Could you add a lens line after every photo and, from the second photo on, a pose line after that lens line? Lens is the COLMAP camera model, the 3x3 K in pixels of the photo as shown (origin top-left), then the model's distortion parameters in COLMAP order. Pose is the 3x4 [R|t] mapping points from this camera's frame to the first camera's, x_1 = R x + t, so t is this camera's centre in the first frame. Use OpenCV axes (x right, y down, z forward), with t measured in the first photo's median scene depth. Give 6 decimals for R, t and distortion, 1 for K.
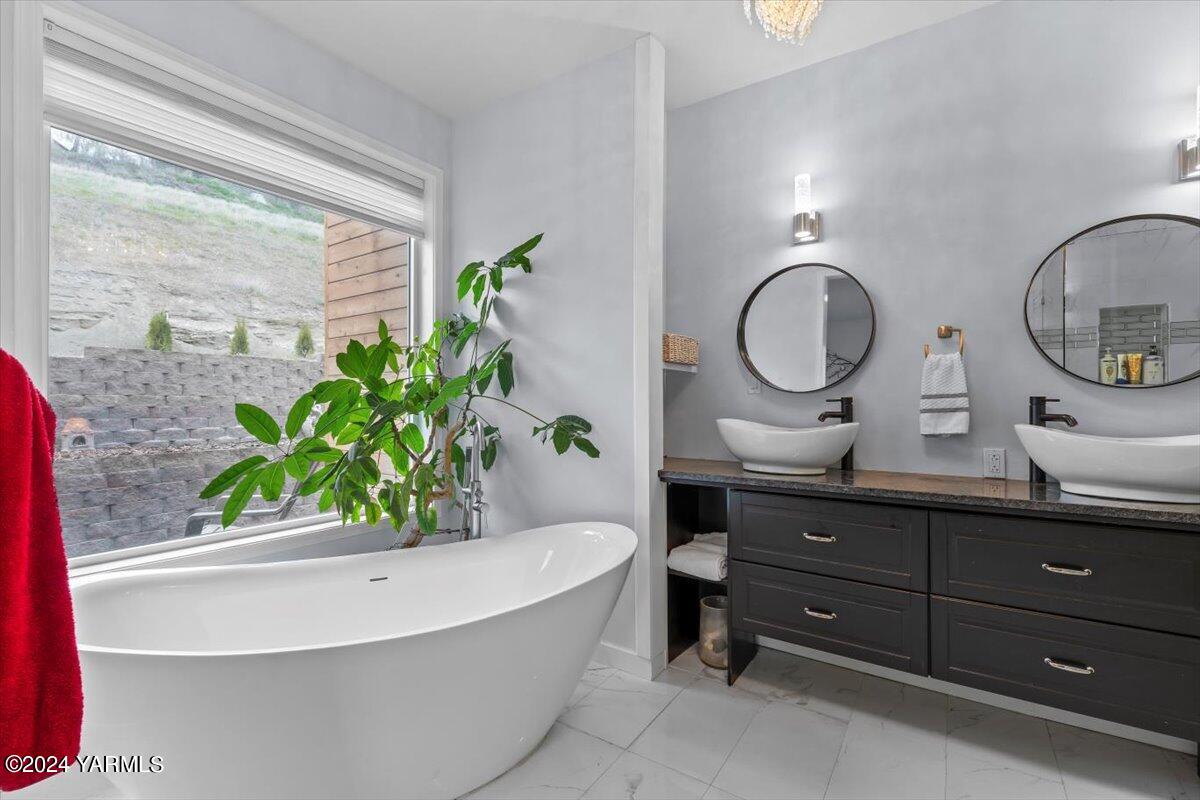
lens RADIAL K [[542.4, 0, 605.3], [0, 542.4, 402.8], [0, 0, 1]] dist [0.003337, 0.000200]
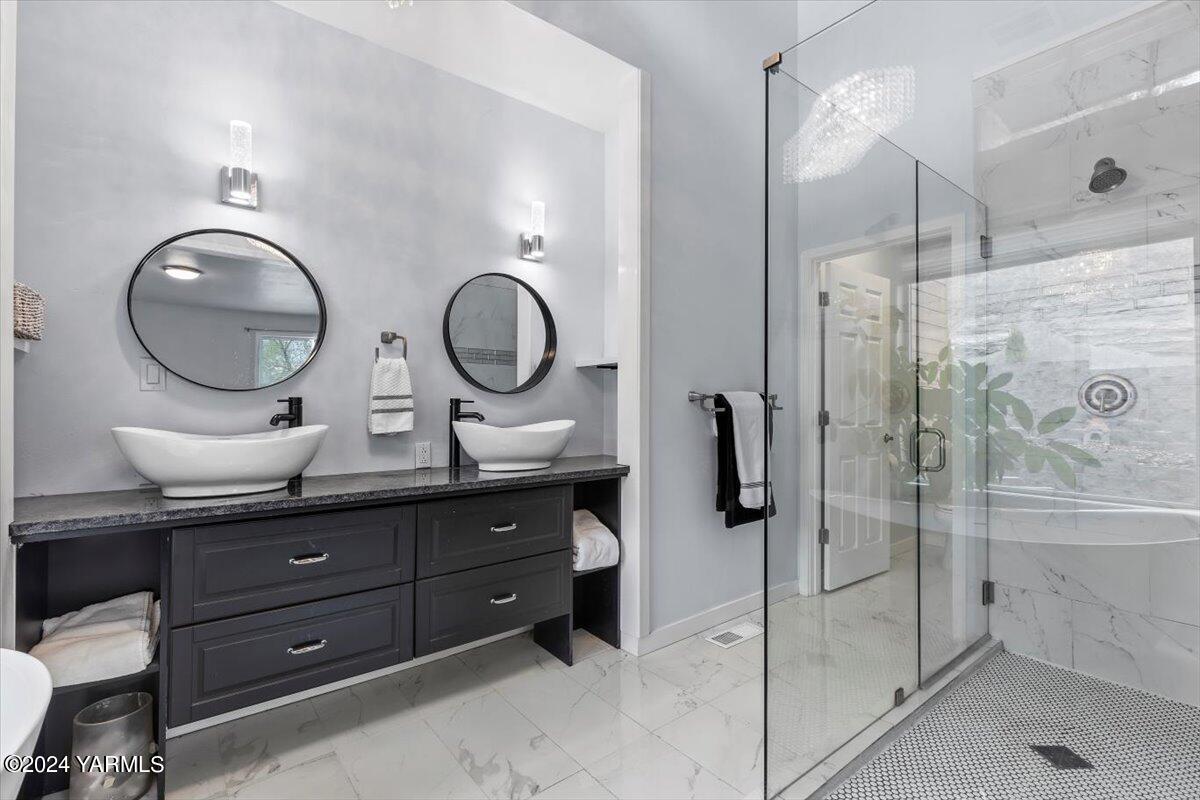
lens RADIAL K [[542.4, 0, 605.3], [0, 542.4, 402.8], [0, 0, 1]] dist [0.003337, 0.000200]
pose [[0.299675, 0.002172, 0.954039, -0.271974], [0.000531, 0.999997, -0.002443, 0.001270], [-0.954041, 0.001239, 0.299673, 0.270494]]
